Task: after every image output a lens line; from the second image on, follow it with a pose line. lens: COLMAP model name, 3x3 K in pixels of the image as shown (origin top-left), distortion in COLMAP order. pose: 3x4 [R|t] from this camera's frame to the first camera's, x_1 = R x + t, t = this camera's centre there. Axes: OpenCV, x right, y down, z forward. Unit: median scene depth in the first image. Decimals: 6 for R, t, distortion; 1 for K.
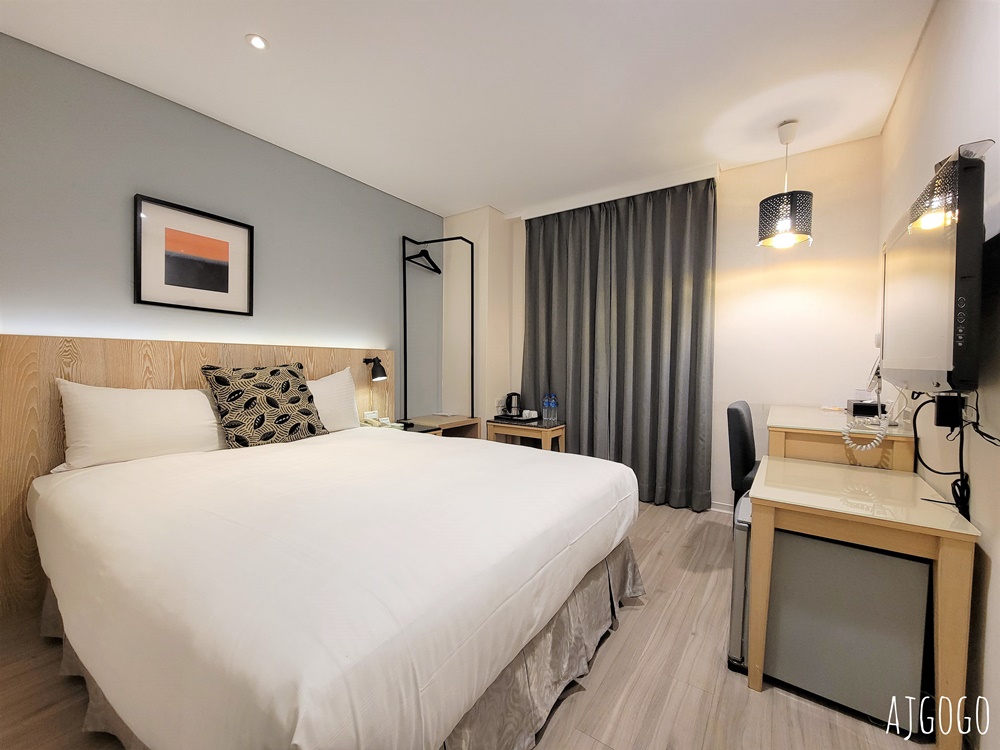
lens RADIAL K [[410.0, 0, 502.6], [0, 410.0, 379.8], [0, 0, 1]] dist [0.001631, -0.000656]
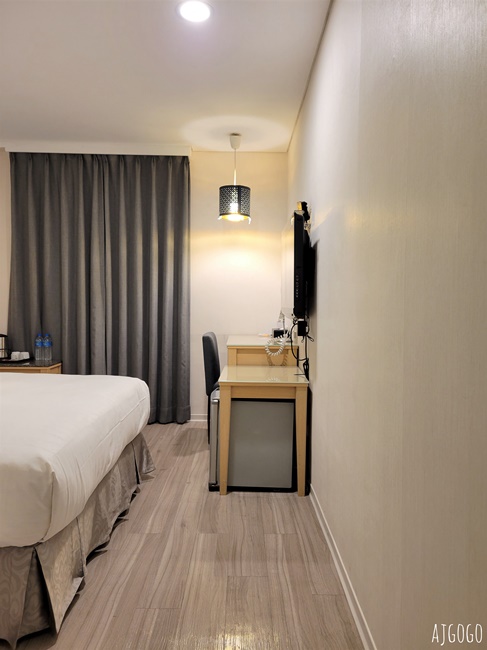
lens RADIAL K [[491.8, 0, 242.6], [0, 491.8, 324.0], [0, 0, 1]] dist [0.064969, -0.046507]
pose [[0.822713, -0.019558, 0.568120, -0.242333], [0.017534, 0.999806, 0.009028, 0.012610], [-0.568186, 0.002534, 0.822896, -0.378900]]
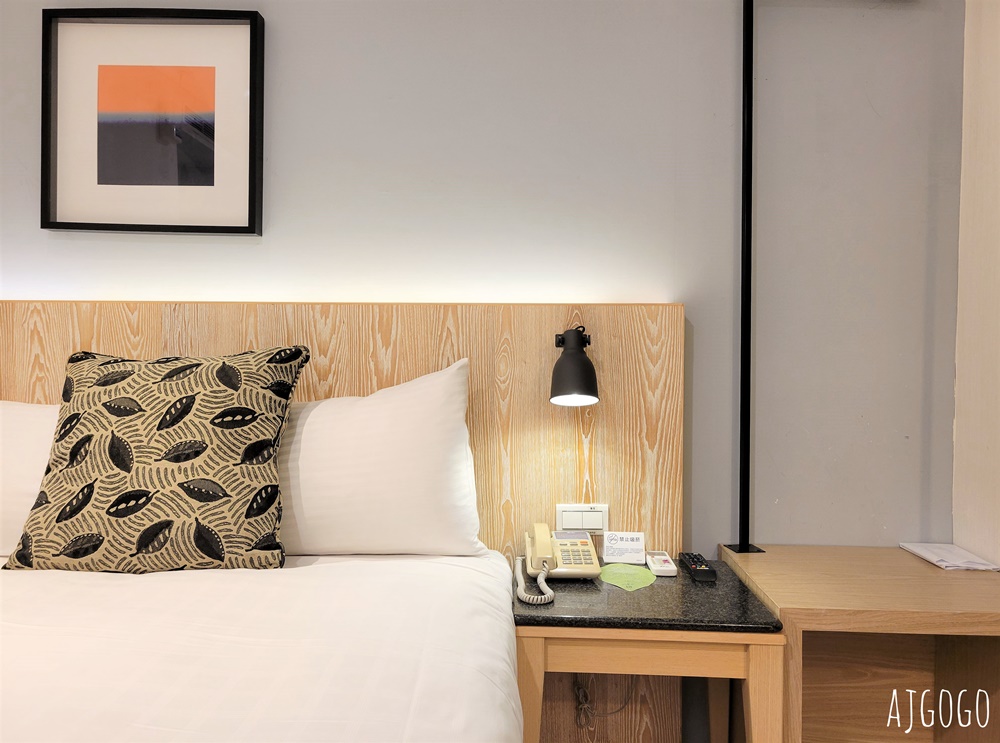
lens RADIAL K [[756.5, 0, 503.4], [0, 756.5, 371.6], [0, 0, 1]] dist [0.064969, -0.046507]
pose [[0.536599, 0.013941, -0.843723, 0.169749], [-0.036241, 0.999322, -0.006537, -0.022076], [0.843059, 0.034085, 0.536740, 0.813964]]
